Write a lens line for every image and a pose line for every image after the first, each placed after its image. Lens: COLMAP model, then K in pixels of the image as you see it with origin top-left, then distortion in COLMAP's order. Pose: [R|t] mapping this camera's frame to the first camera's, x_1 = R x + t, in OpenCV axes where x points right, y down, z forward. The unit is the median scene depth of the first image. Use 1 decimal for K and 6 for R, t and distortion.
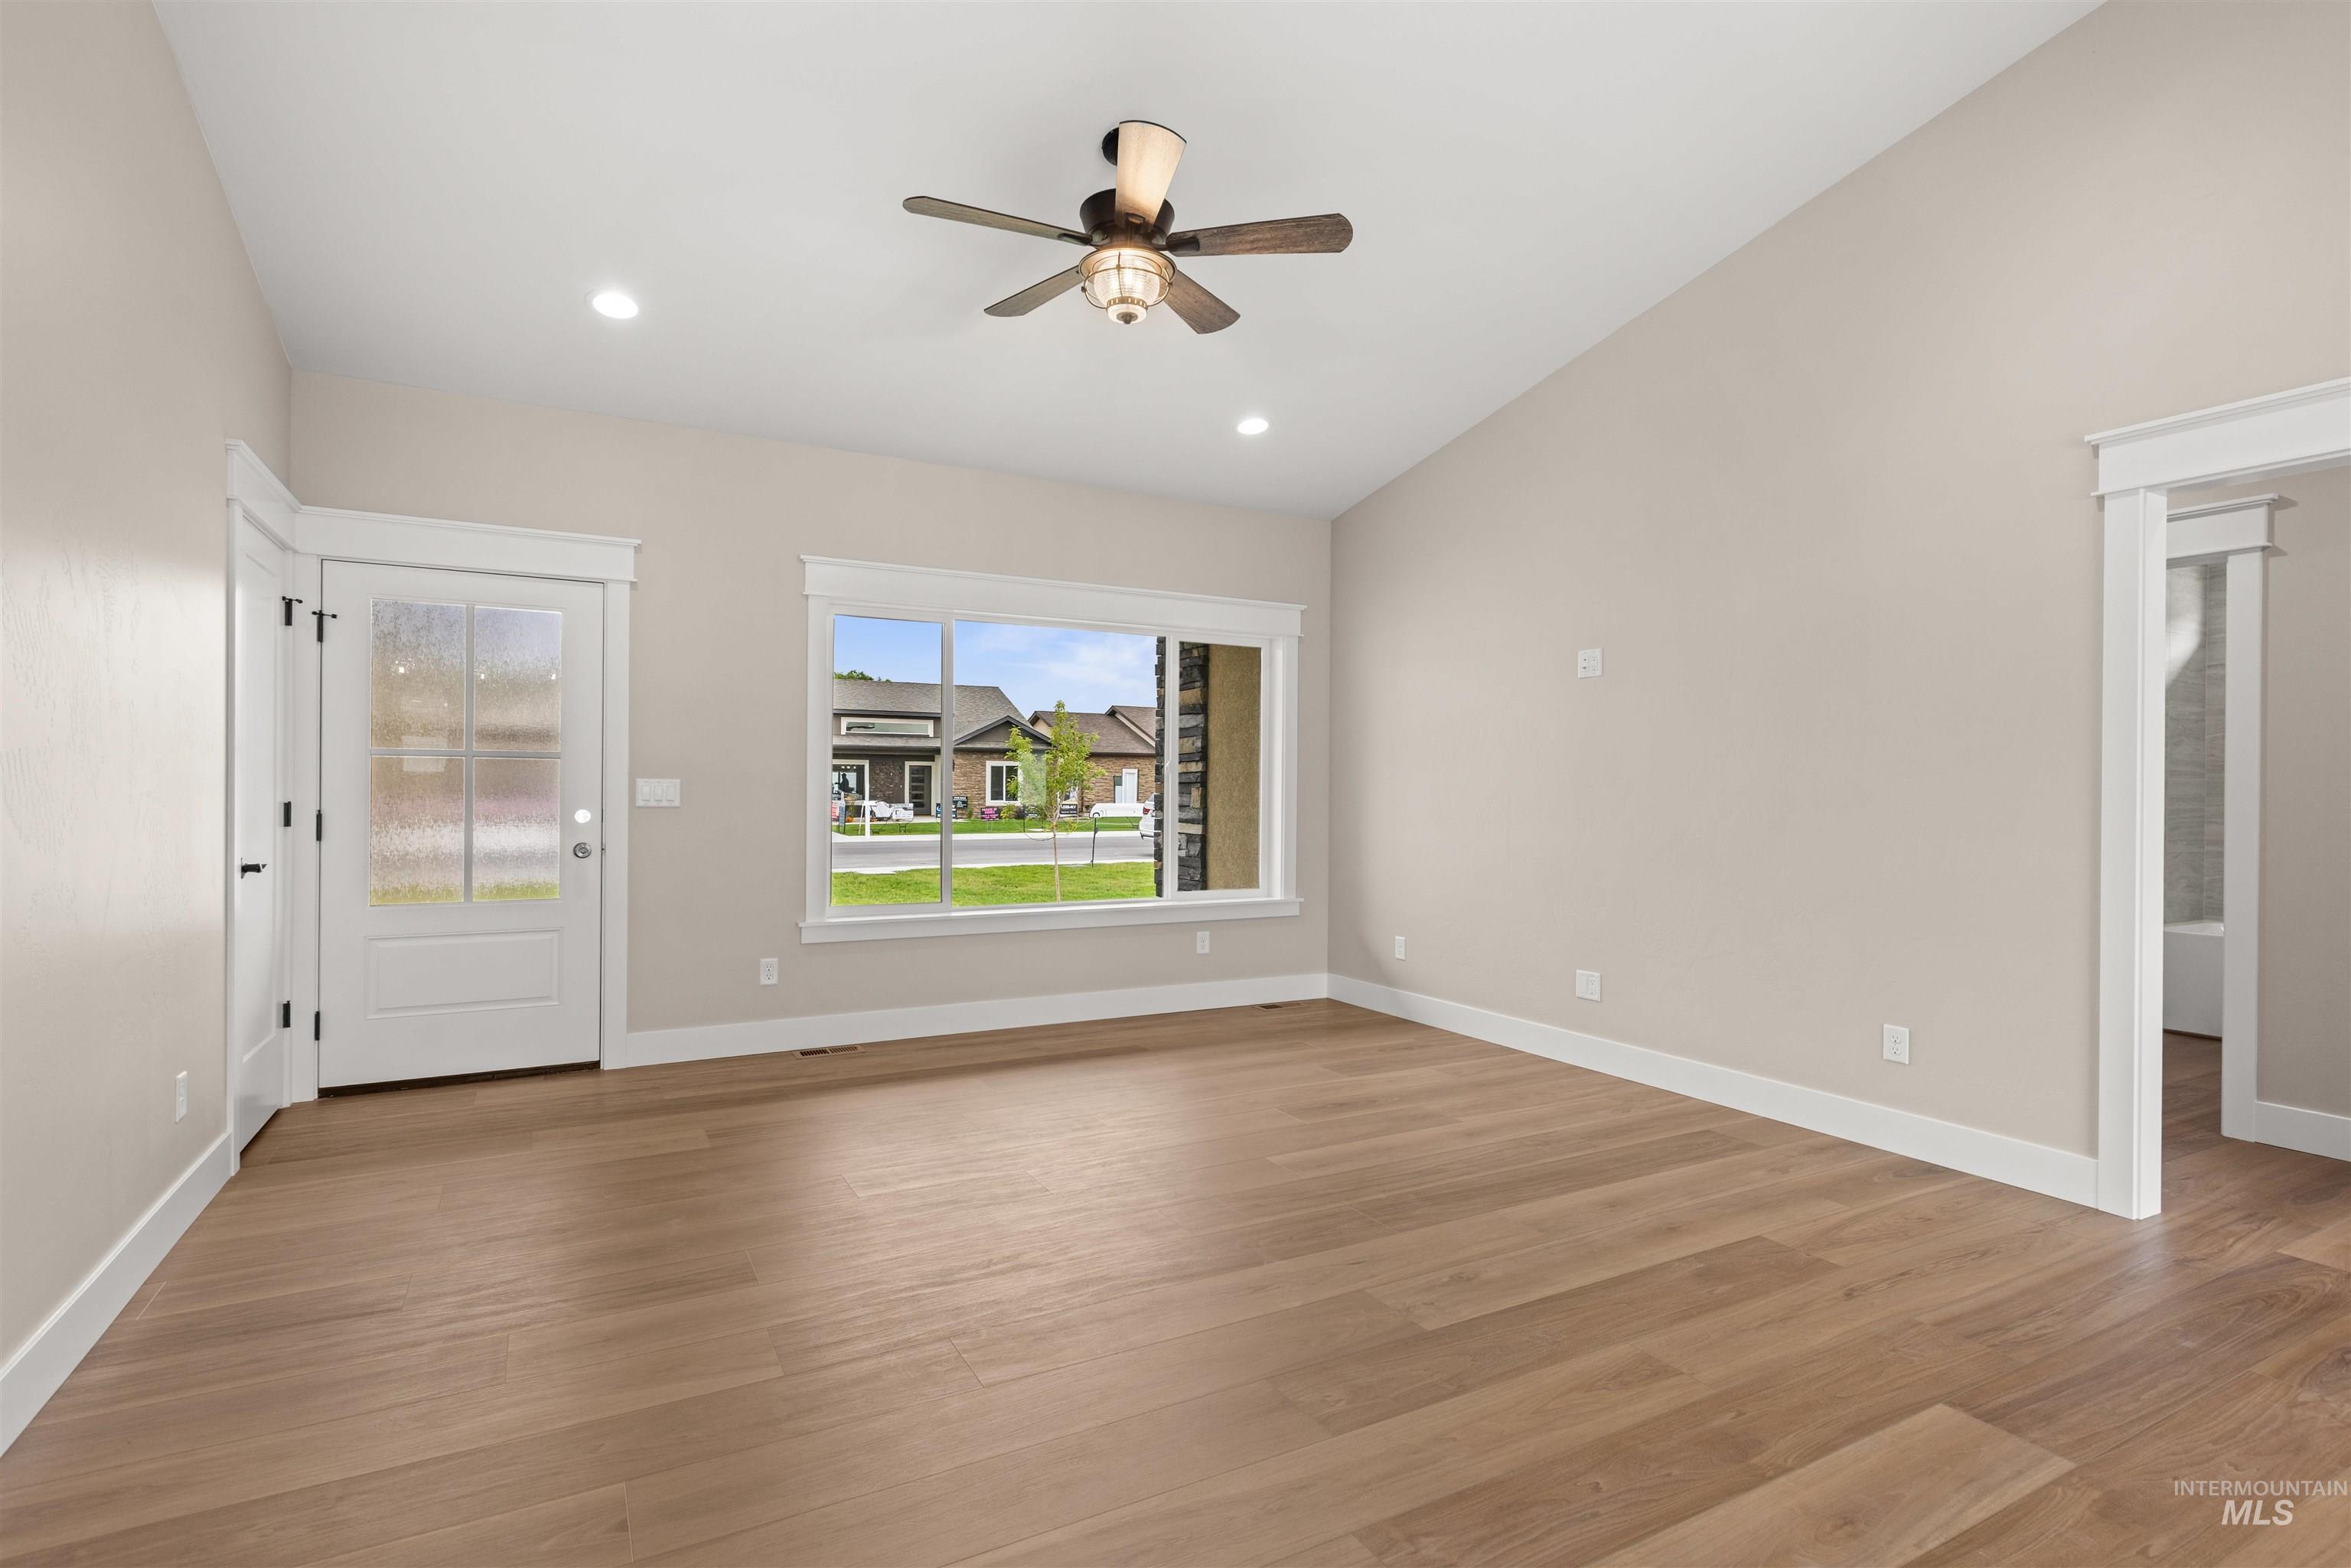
lens RADIAL K [[1069.1, 0, 1162.5], [0, 1069.1, 787.3], [0, 0, 1]] dist [0.002375, 0.000485]
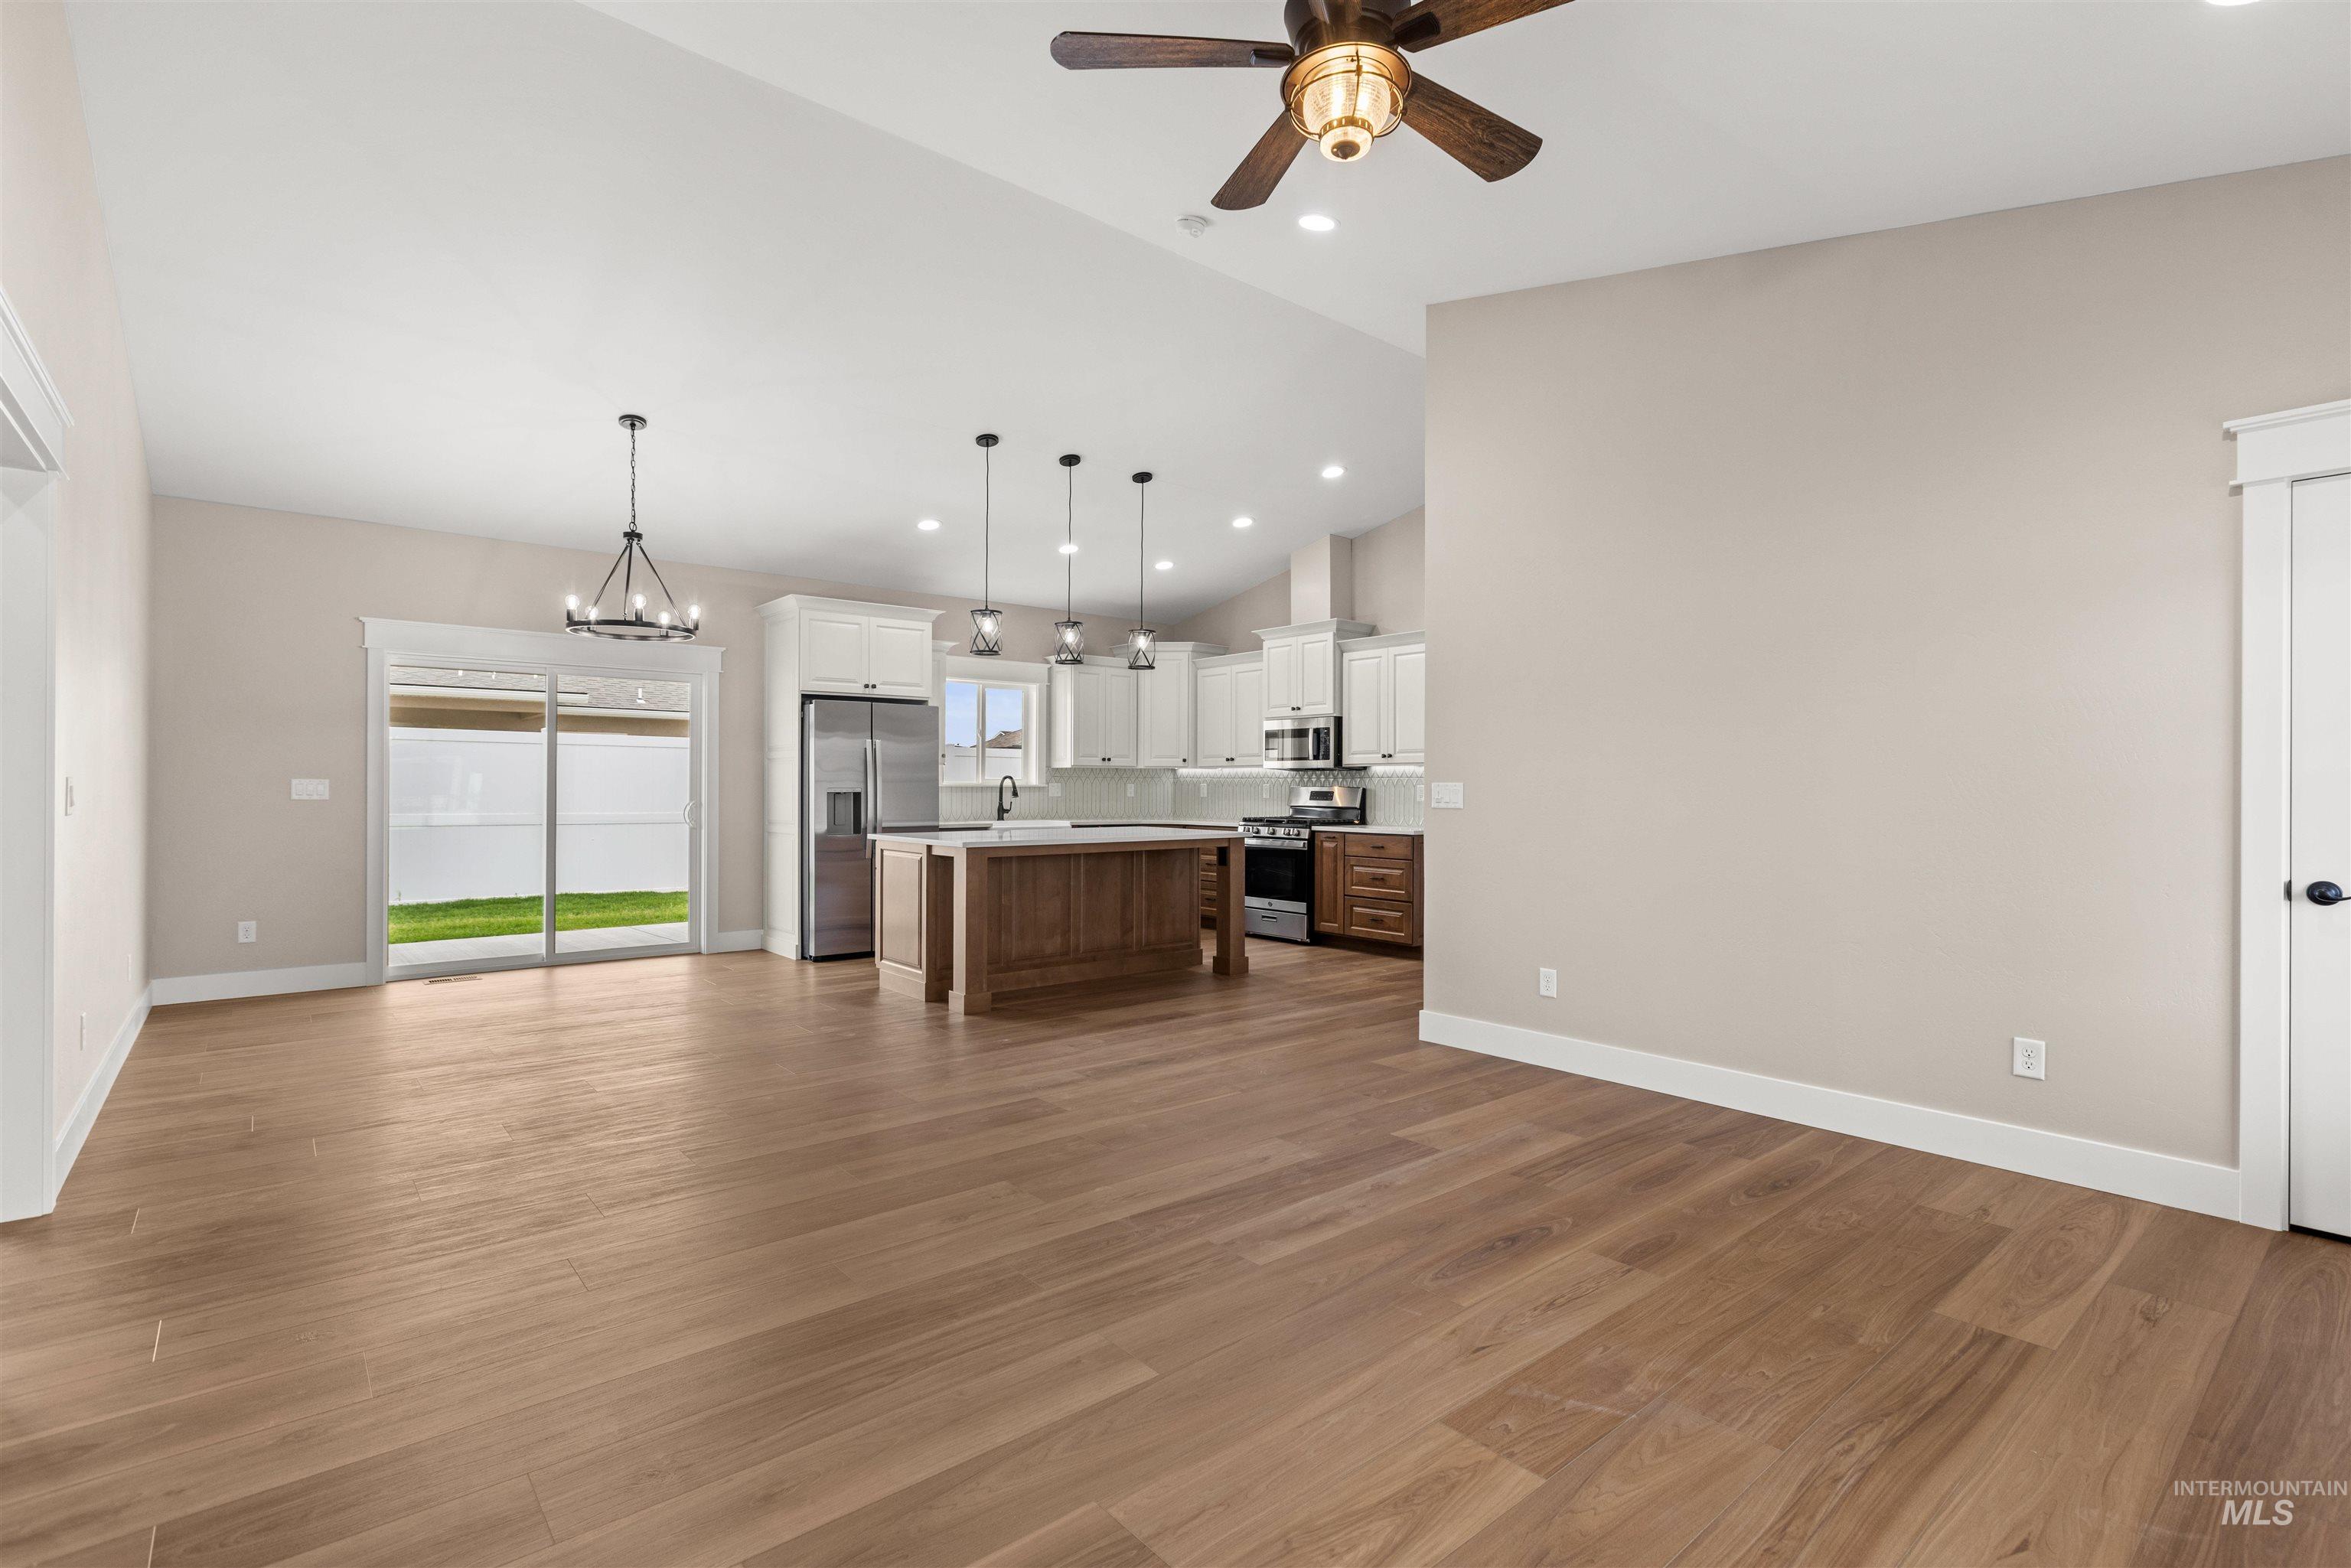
lens RADIAL K [[1089.6, 0, 1233.3], [0, 1089.6, 783.0], [0, 0, 1]] dist [0.001035, -0.000034]
pose [[-0.965085, -0.011850, -0.261670, 0.180656], [-0.011331, 0.999930, -0.003493, 0.000749], [0.261693, -0.000406, -0.965151, 1.296913]]
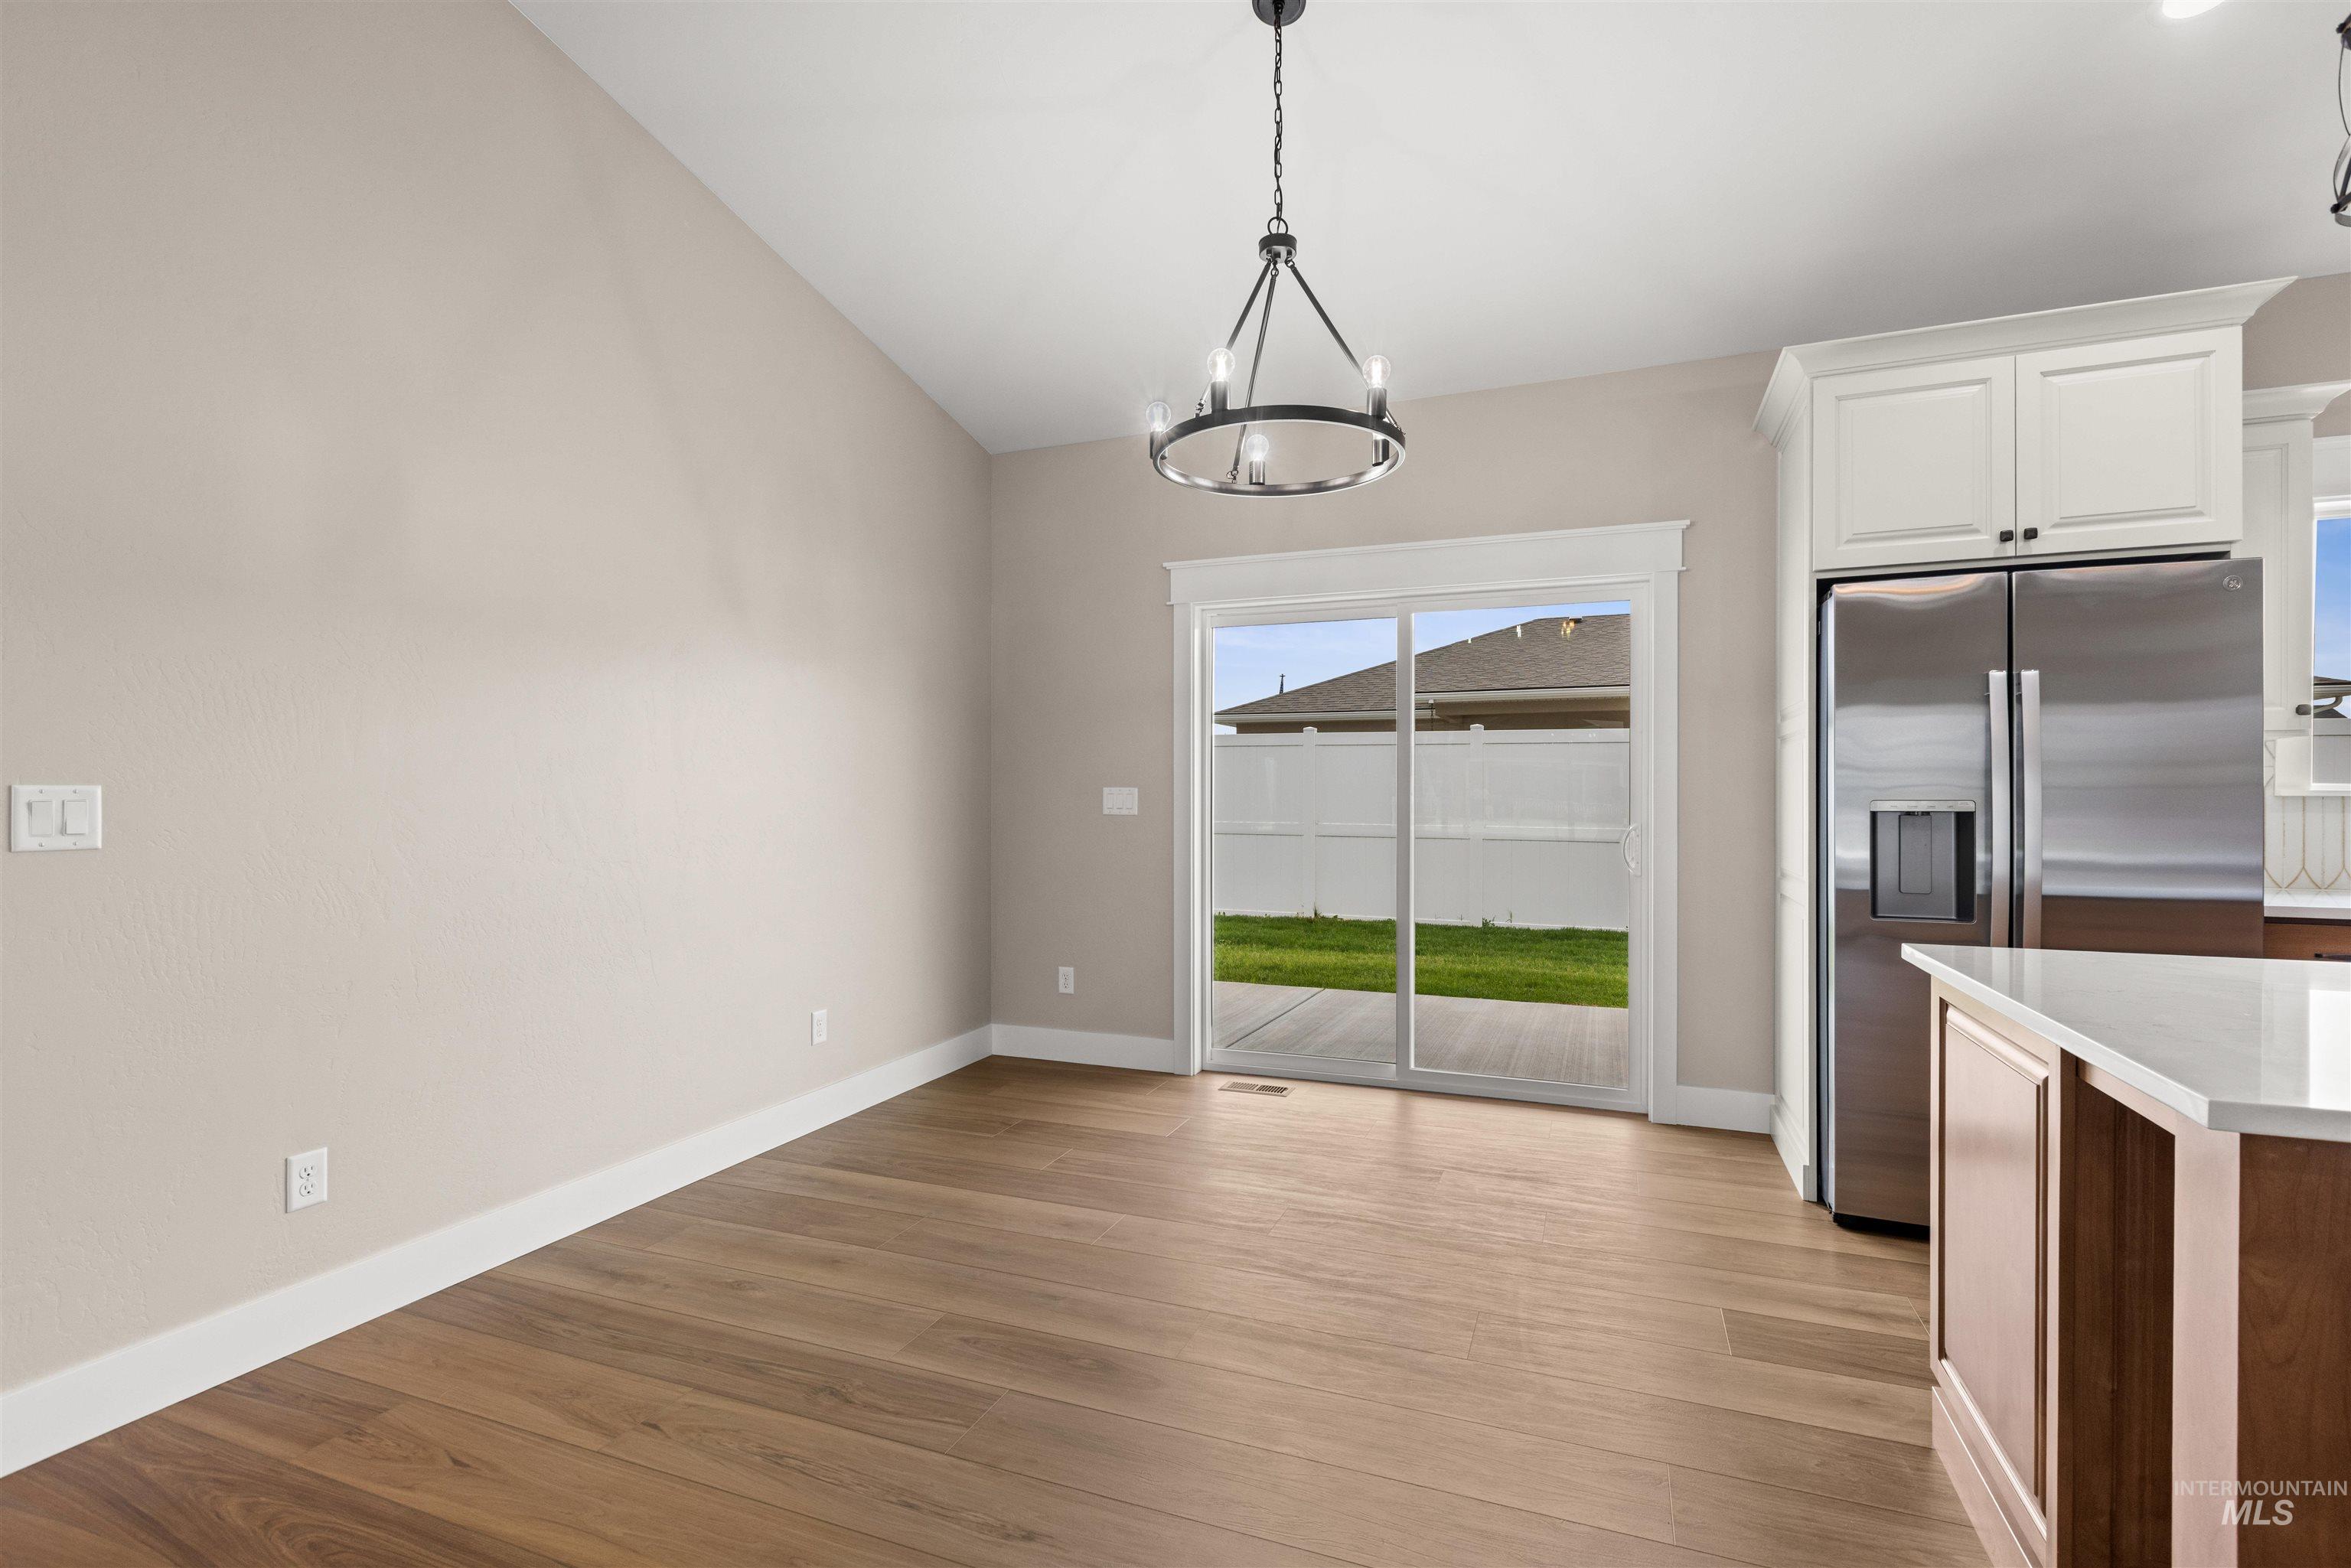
lens RADIAL K [[1074.9, 0, 1201.1], [0, 1074.9, 800.6], [0, 0, 1]] dist [-0.000547, -0.000623]
pose [[-0.659003, -0.014018, 0.752010, 0.121525], [-0.003877, 0.999876, 0.015241, 0.001263], [-0.752130, 0.007129, -0.658976, 0.316083]]
